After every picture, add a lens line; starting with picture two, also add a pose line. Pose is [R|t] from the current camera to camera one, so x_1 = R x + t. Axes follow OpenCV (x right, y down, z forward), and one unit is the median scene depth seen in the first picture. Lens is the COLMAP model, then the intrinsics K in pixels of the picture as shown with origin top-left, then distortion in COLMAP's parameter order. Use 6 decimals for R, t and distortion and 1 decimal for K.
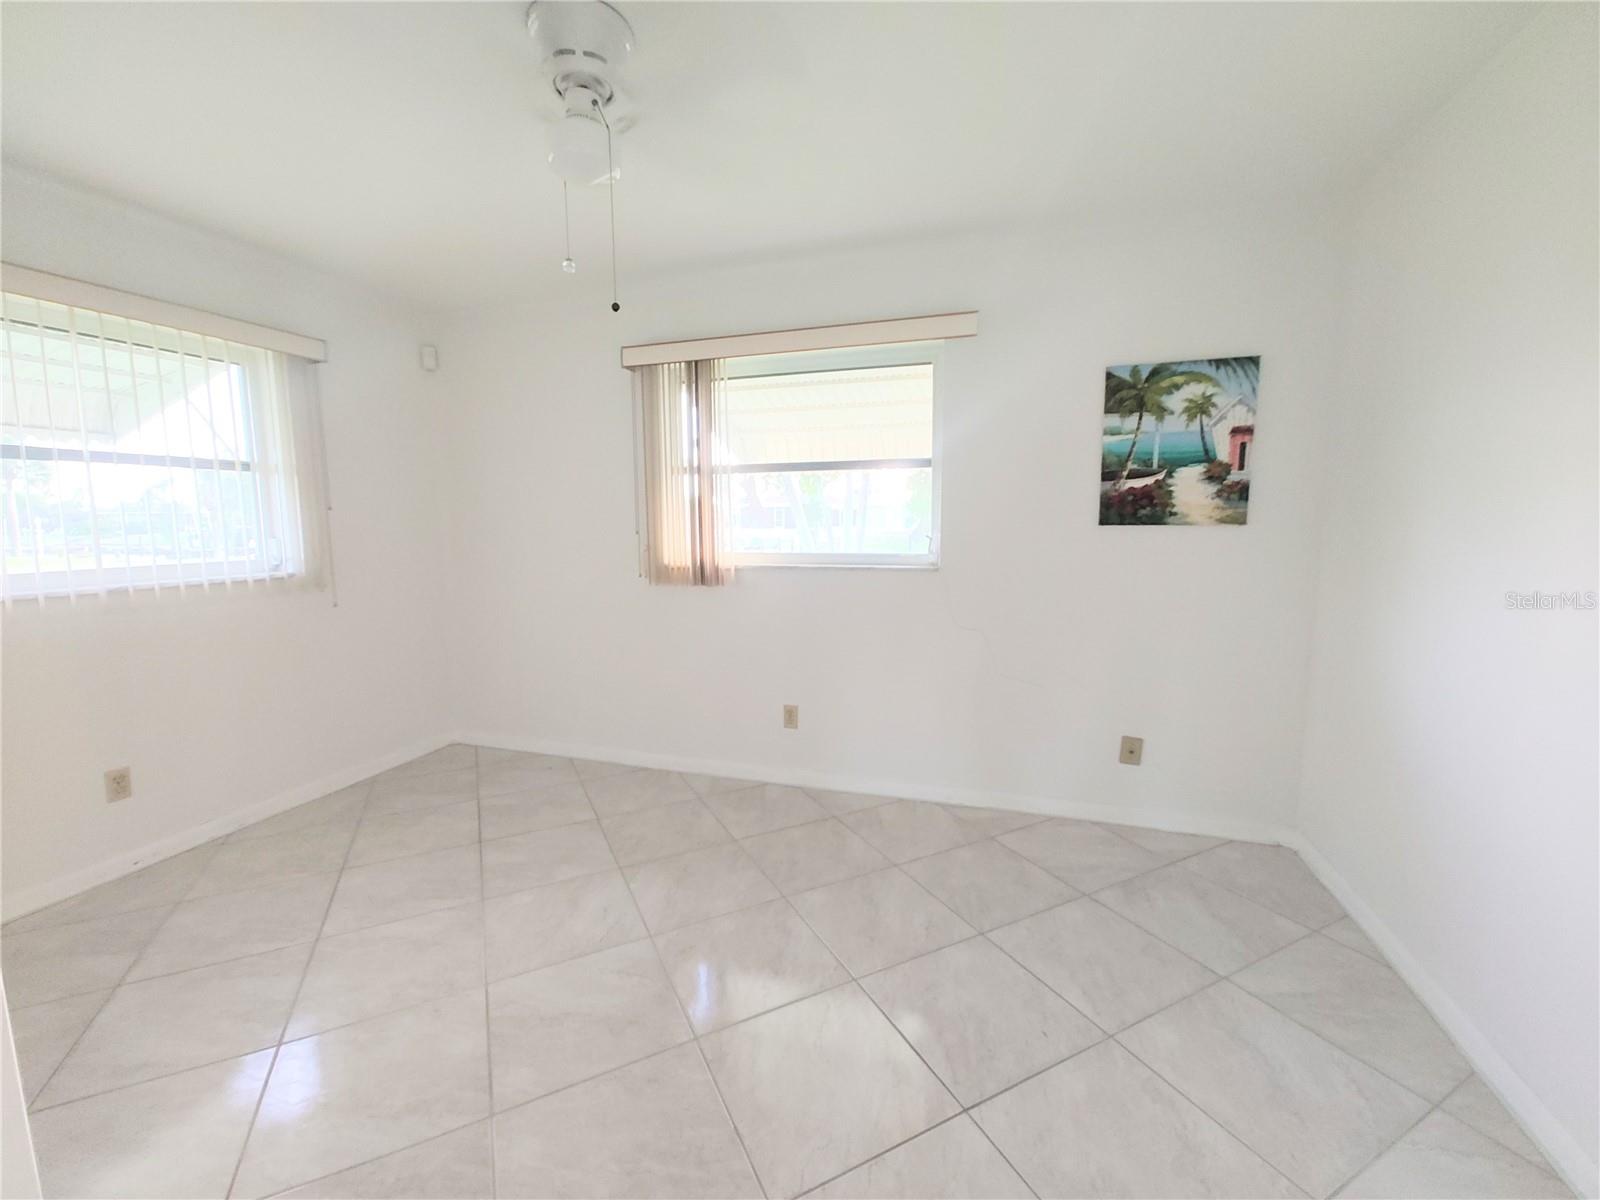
lens RADIAL K [[661.7, 0, 800.0], [0, 661.7, 600.0], [0, 0, 1]] dist [-0.001634, -0.000301]
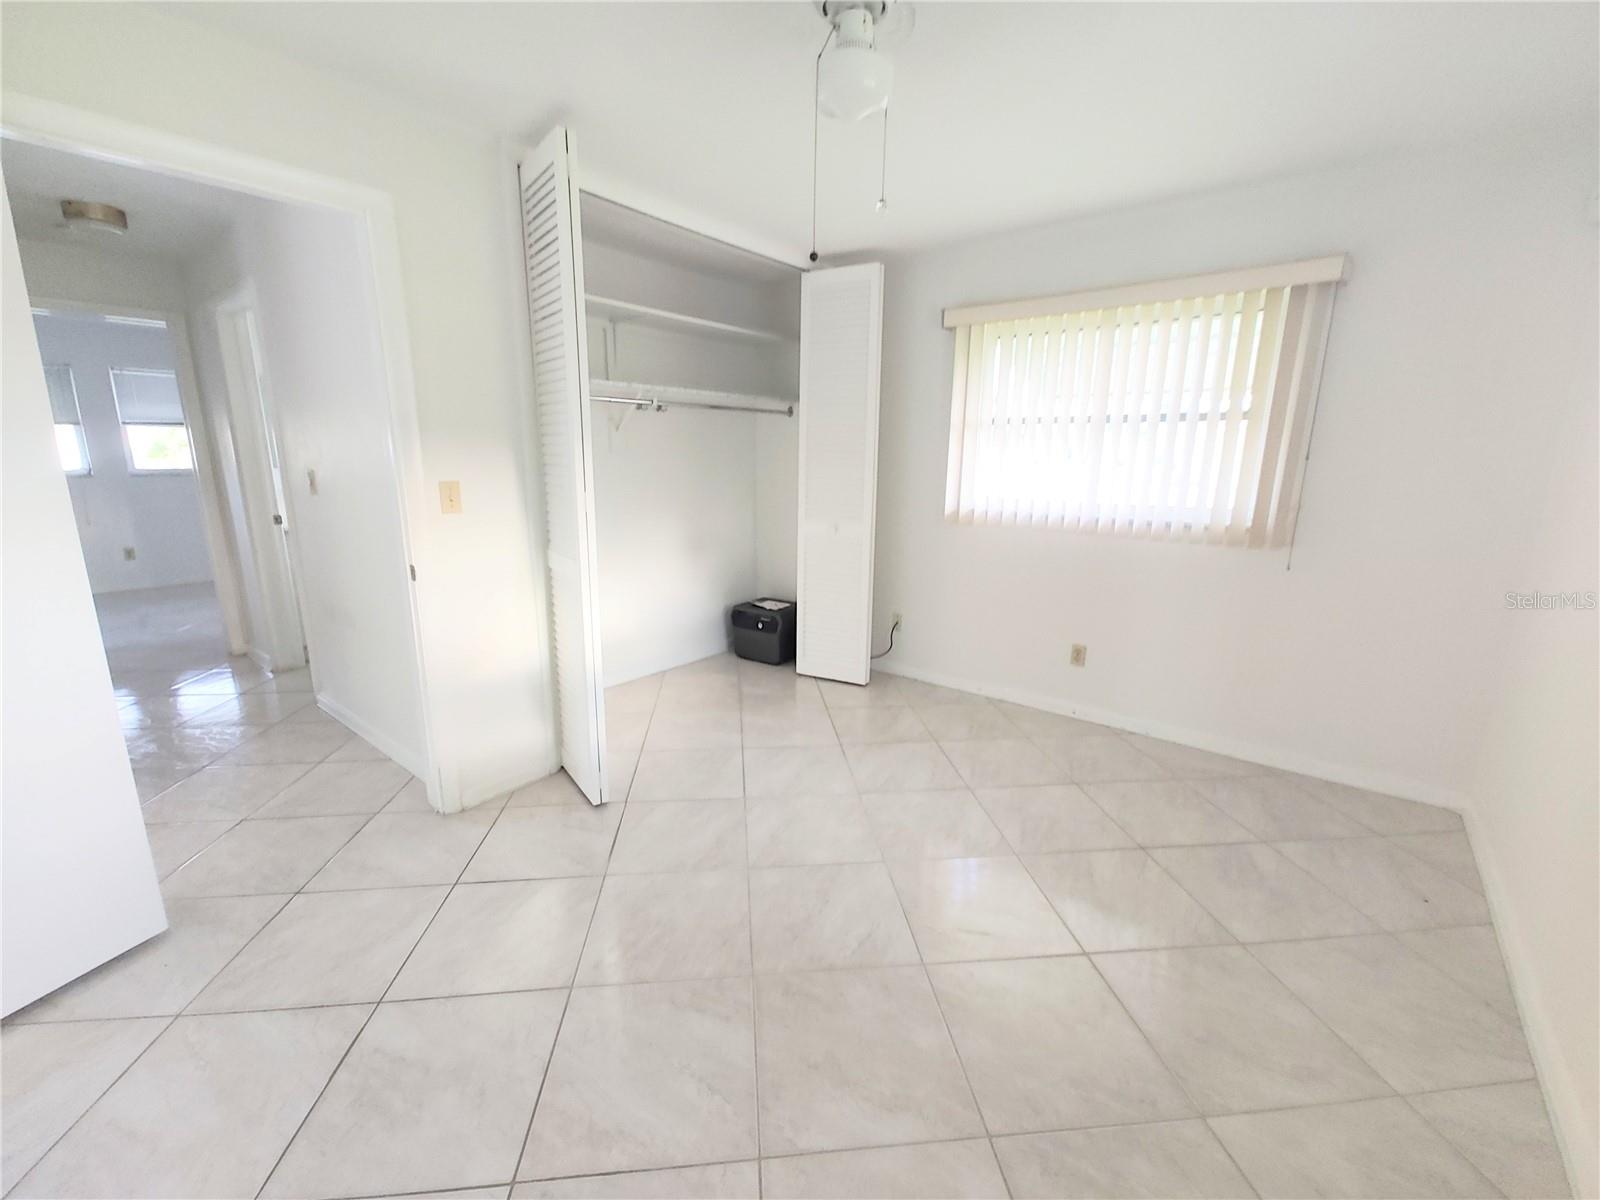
lens RADIAL K [[661.7, 0, 800.0], [0, 661.7, 600.0], [0, 0, 1]] dist [-0.001634, -0.000301]
pose [[-0.354614, 0.206291, -0.911972, 0.392090], [-0.124039, 0.956358, 0.264563, -0.118078], [0.926749, 0.206938, -0.313550, 0.766114]]
